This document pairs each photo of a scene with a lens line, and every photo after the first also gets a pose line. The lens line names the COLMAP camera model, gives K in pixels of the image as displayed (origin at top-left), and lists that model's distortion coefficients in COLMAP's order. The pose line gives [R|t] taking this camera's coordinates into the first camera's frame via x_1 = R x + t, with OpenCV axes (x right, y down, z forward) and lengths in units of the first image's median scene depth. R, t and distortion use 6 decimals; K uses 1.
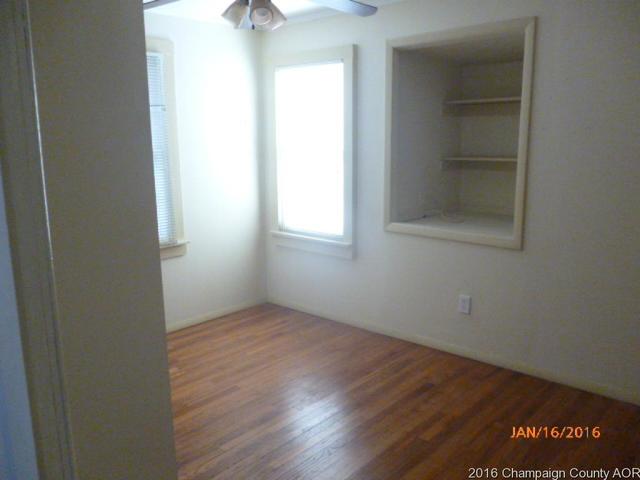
lens RADIAL K [[533.2, 0, 320.0], [0, 533.2, 240.0], [0, 0, 1]] dist [-0.008787, -0.003132]
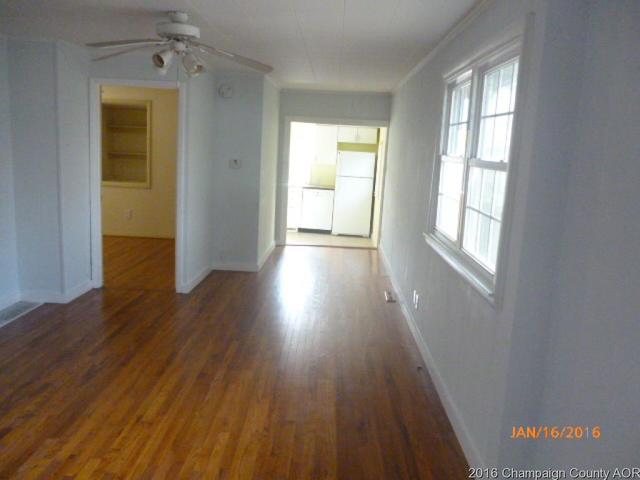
lens RADIAL K [[533.2, 0, 320.0], [0, 533.2, 240.0], [0, 0, 1]] dist [-0.008787, -0.003132]
pose [[0.784280, -0.043579, 0.618875, -0.485904], [0.056878, 0.998380, -0.001778, 0.266765], [-0.617795, 0.036595, 0.785487, -1.266432]]
